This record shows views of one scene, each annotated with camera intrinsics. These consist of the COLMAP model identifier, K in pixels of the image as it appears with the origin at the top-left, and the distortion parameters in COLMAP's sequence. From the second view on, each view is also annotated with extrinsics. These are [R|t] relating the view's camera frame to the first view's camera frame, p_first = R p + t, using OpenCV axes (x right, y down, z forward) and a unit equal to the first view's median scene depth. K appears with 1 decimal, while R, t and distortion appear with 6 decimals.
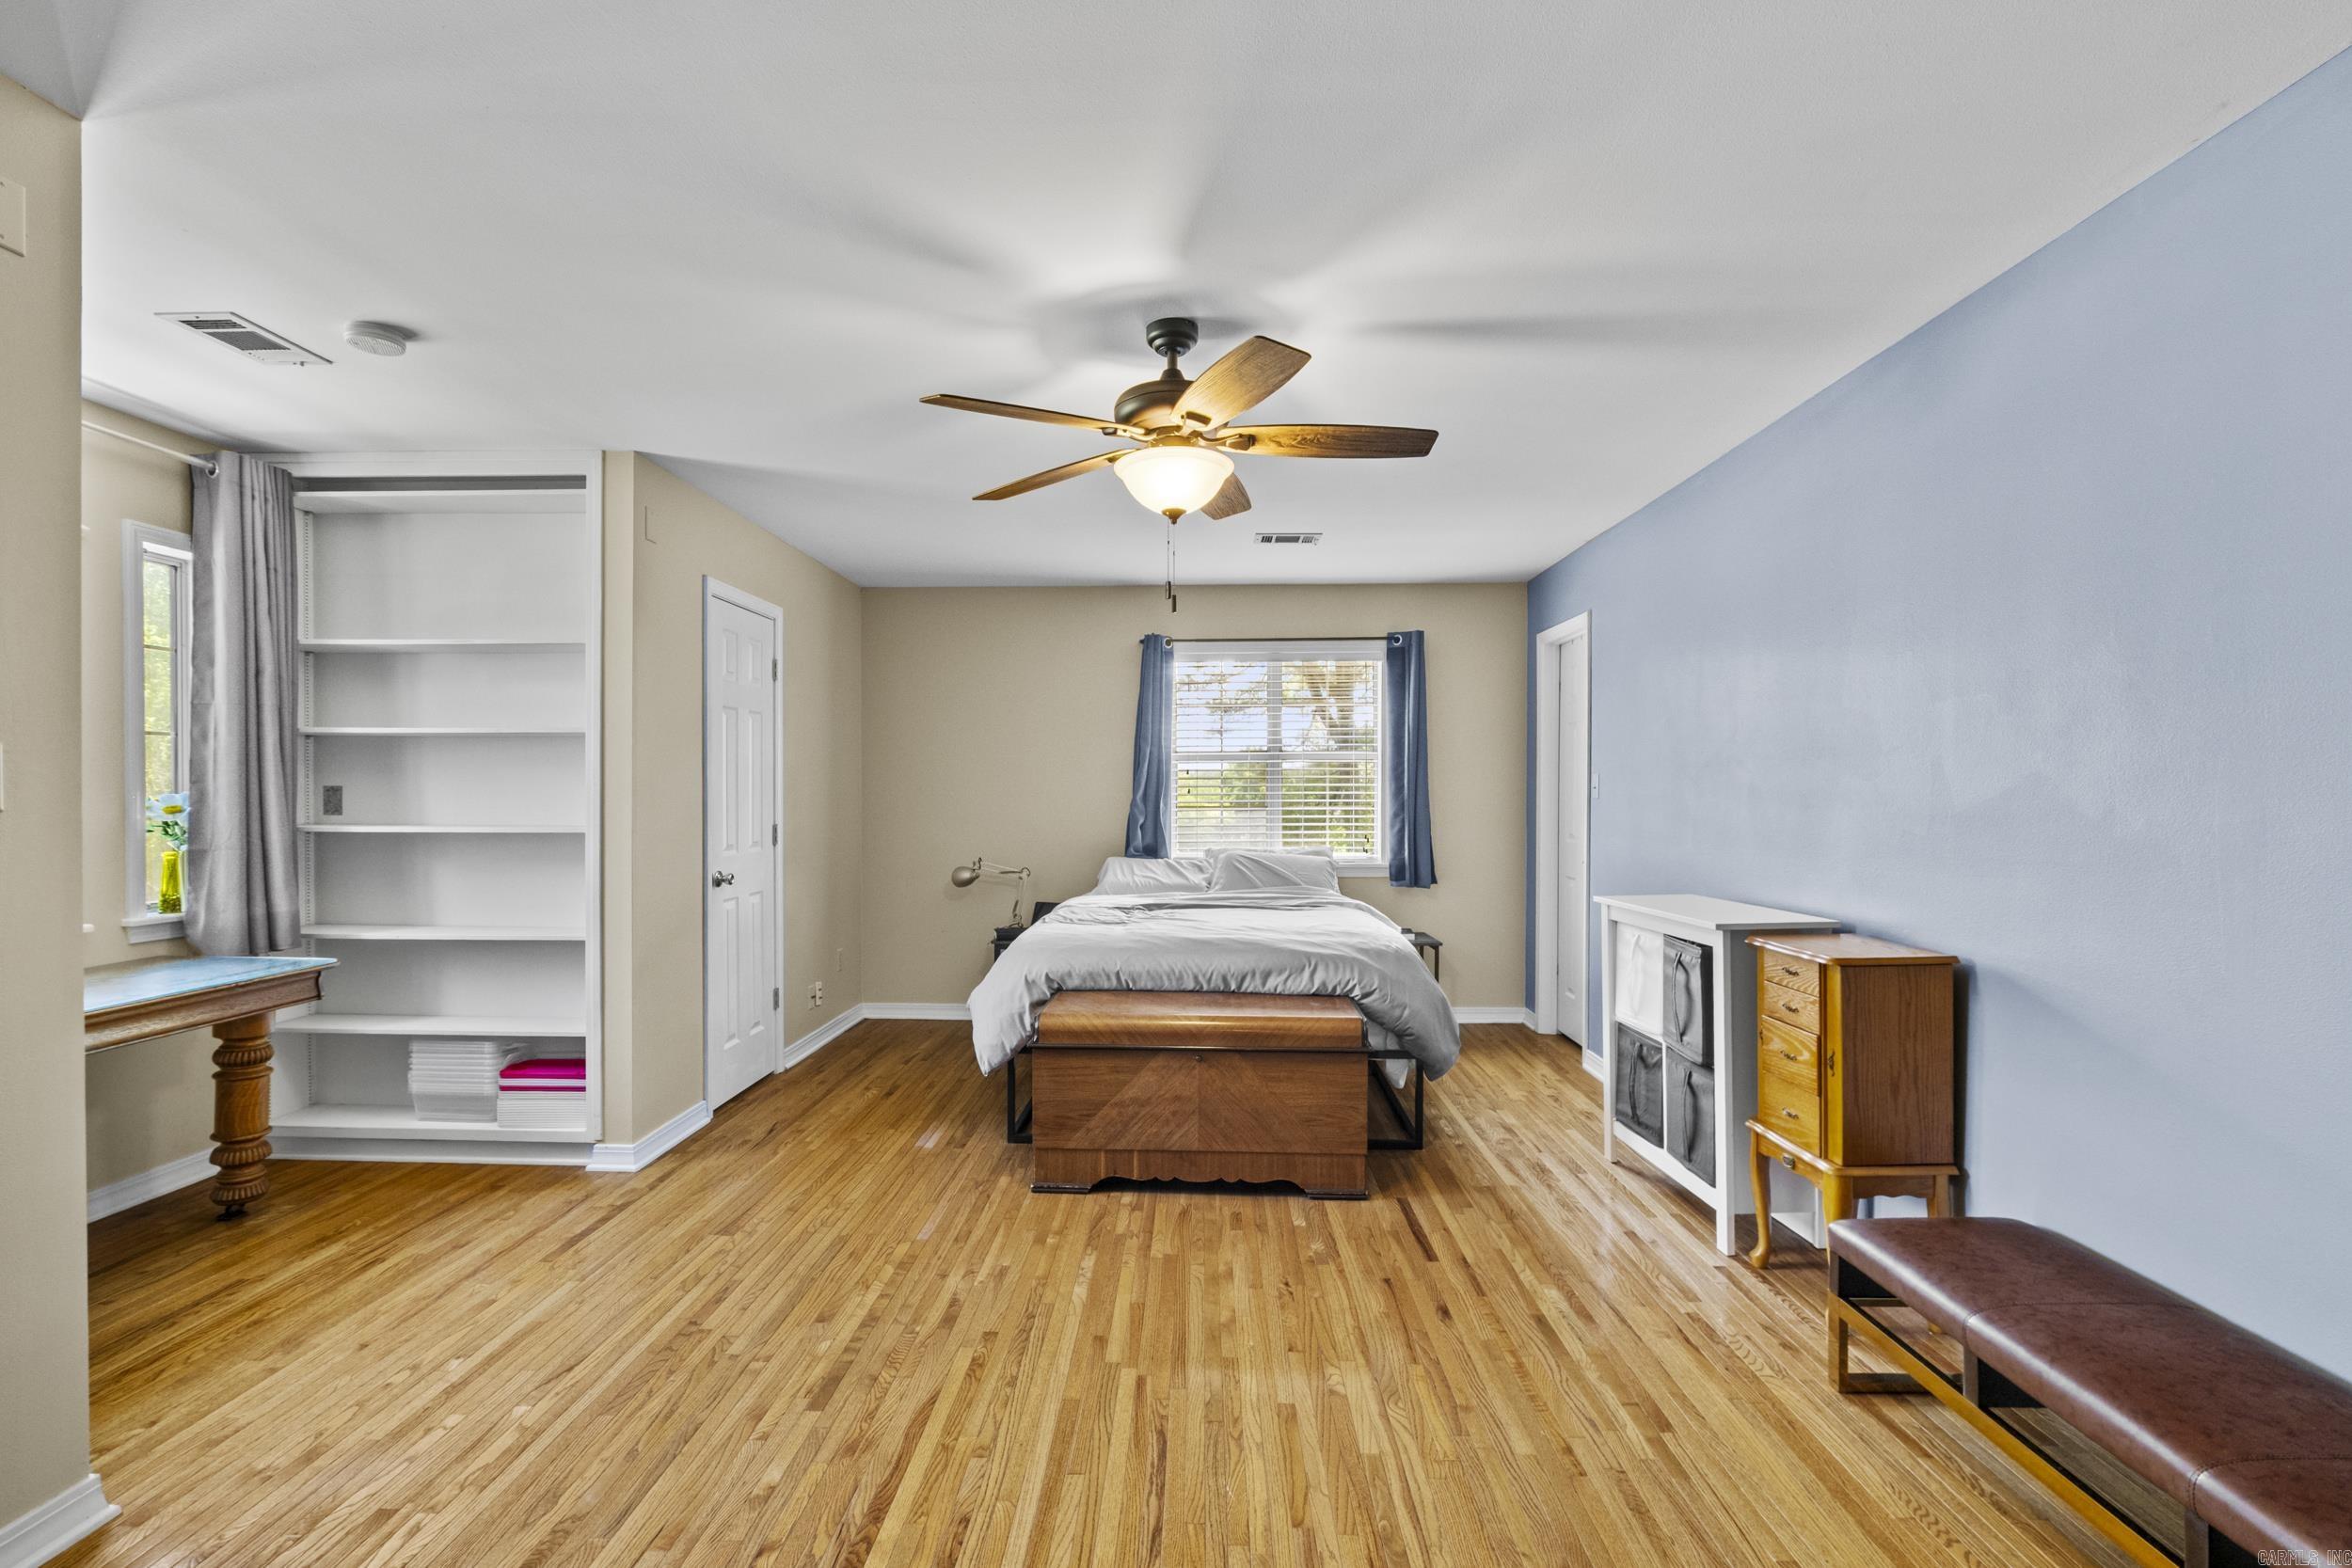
lens RADIAL K [[1037.0, 0, 1207.3], [0, 1037.0, 812.9], [0, 0, 1]] dist [-0.005780, -0.000239]
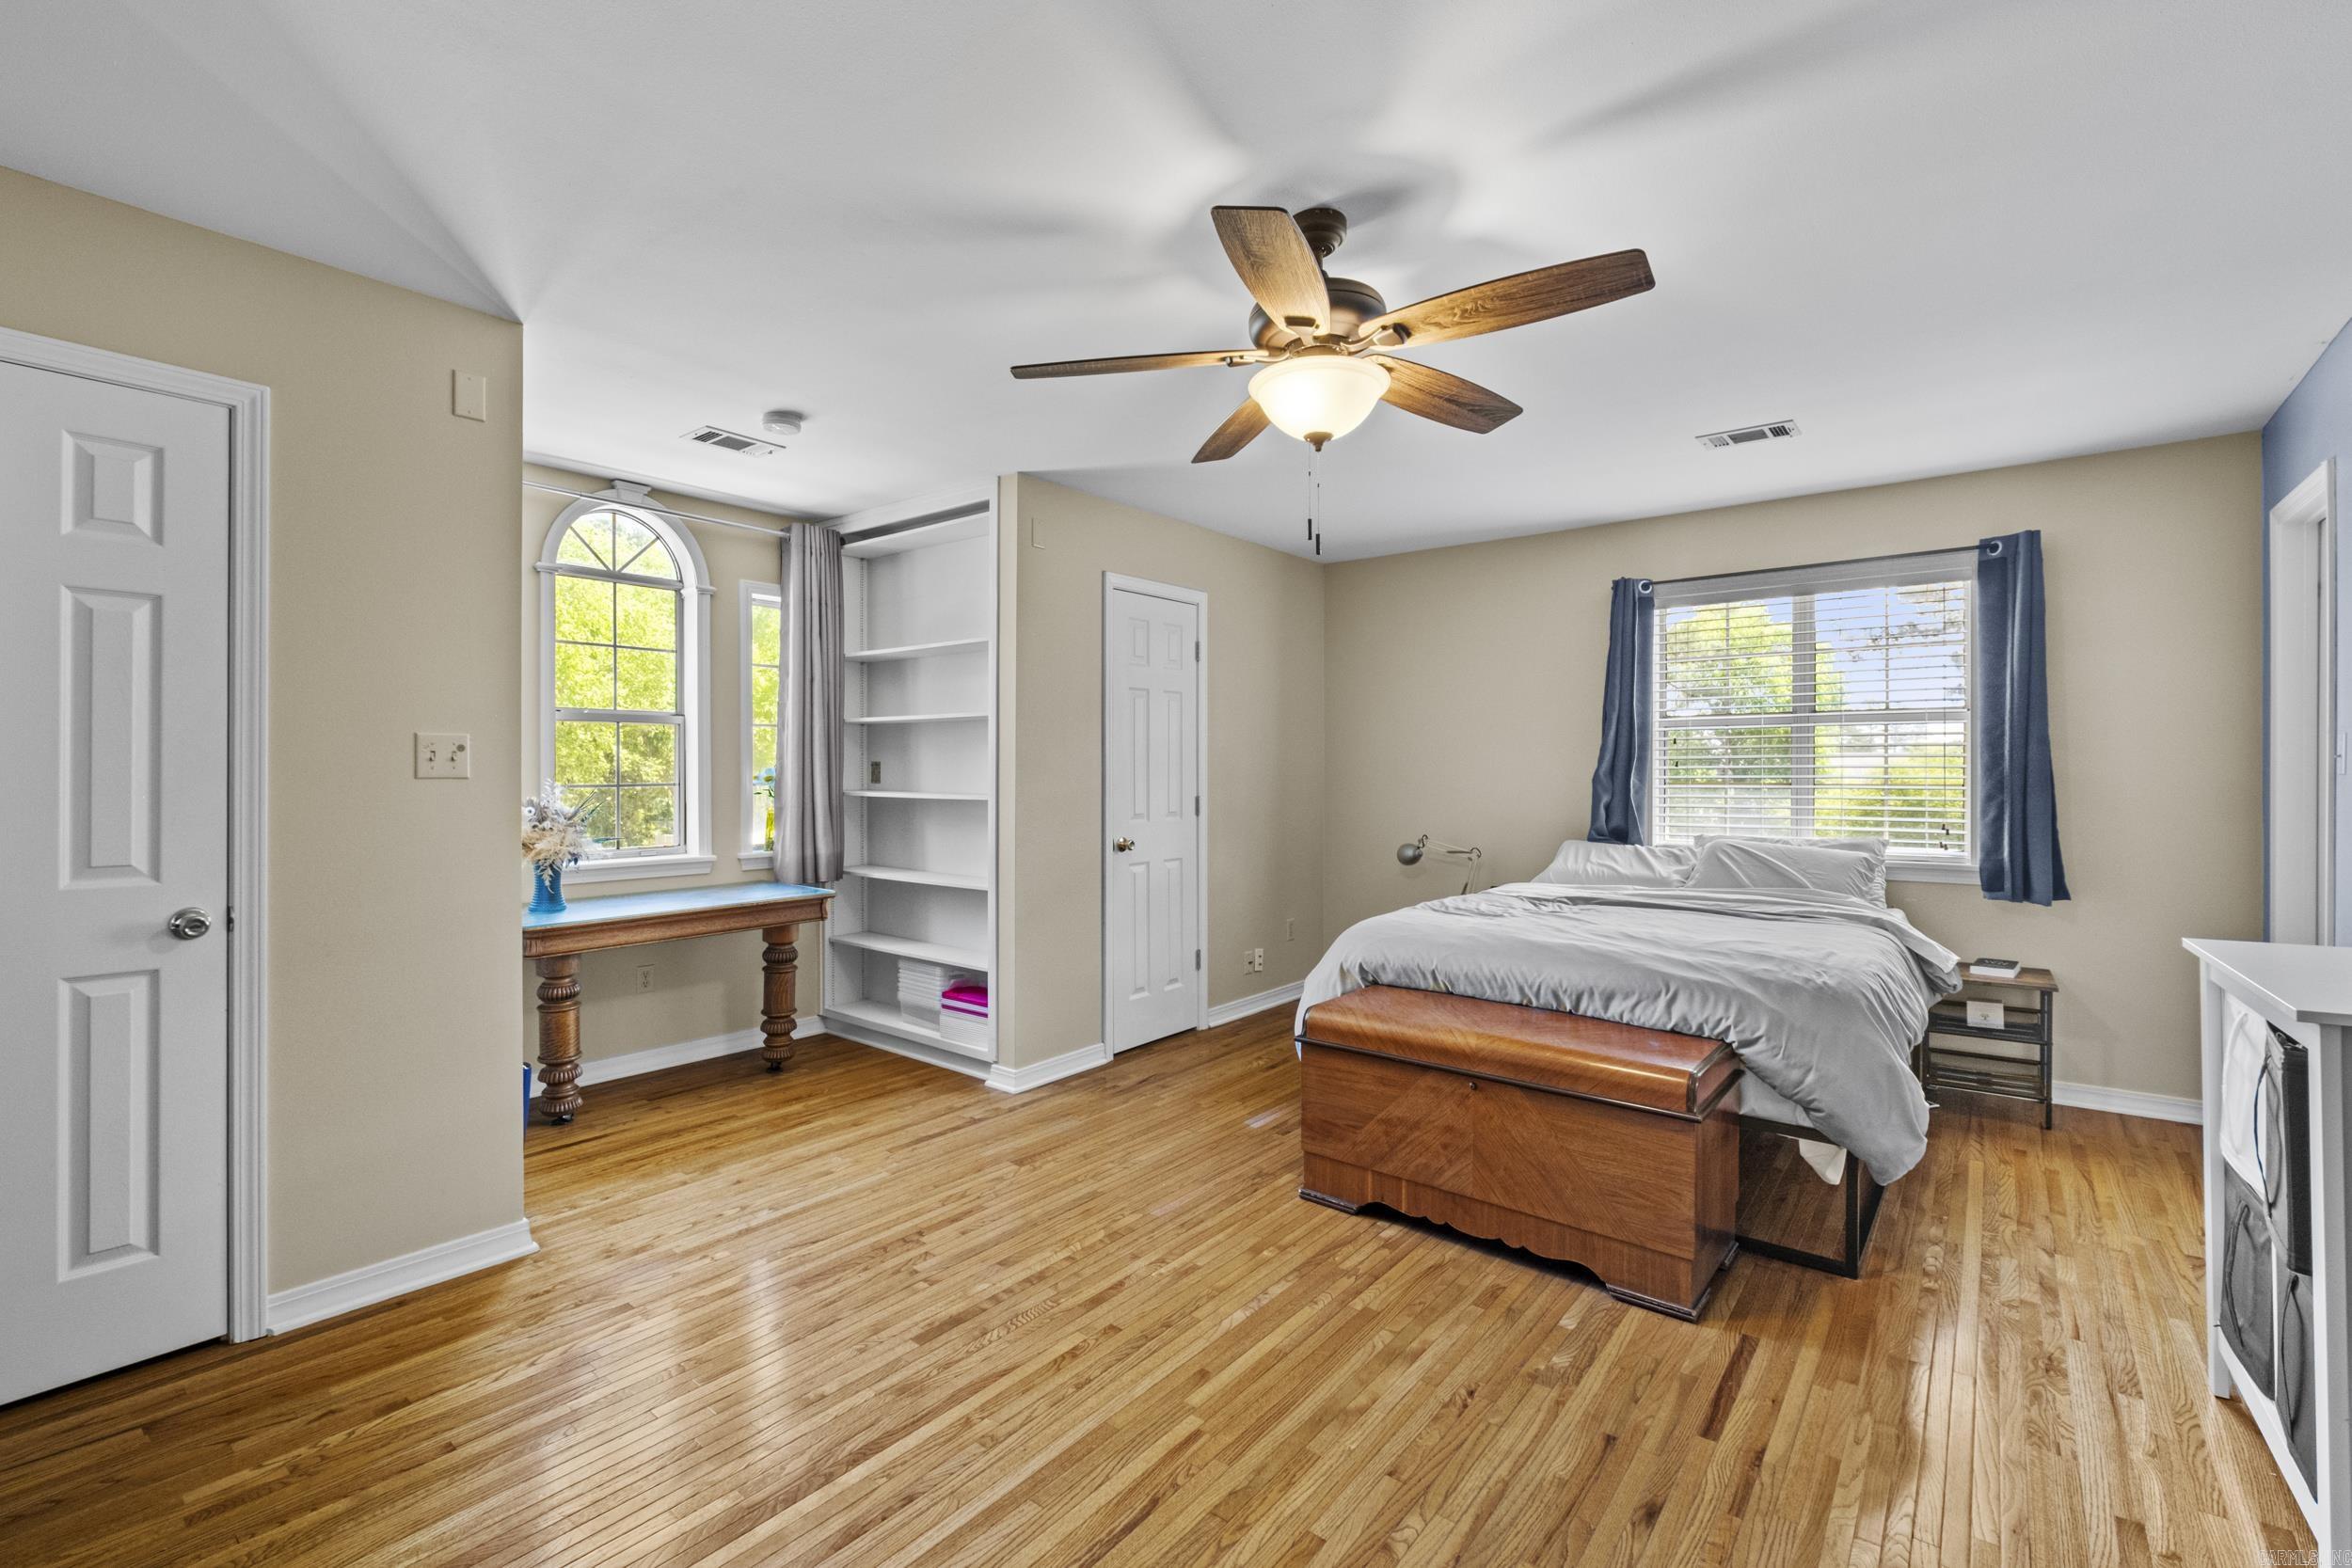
lens RADIAL K [[1037.0, 0, 1174.6], [0, 1037.0, 775.2], [0, 0, 1]] dist [-0.005780, -0.000239]
pose [[0.791890, 0.003377, -0.610655, 0.302616], [-0.010957, 0.999902, -0.008680, -0.001274], [0.610566, 0.013565, 0.791849, 0.193049]]
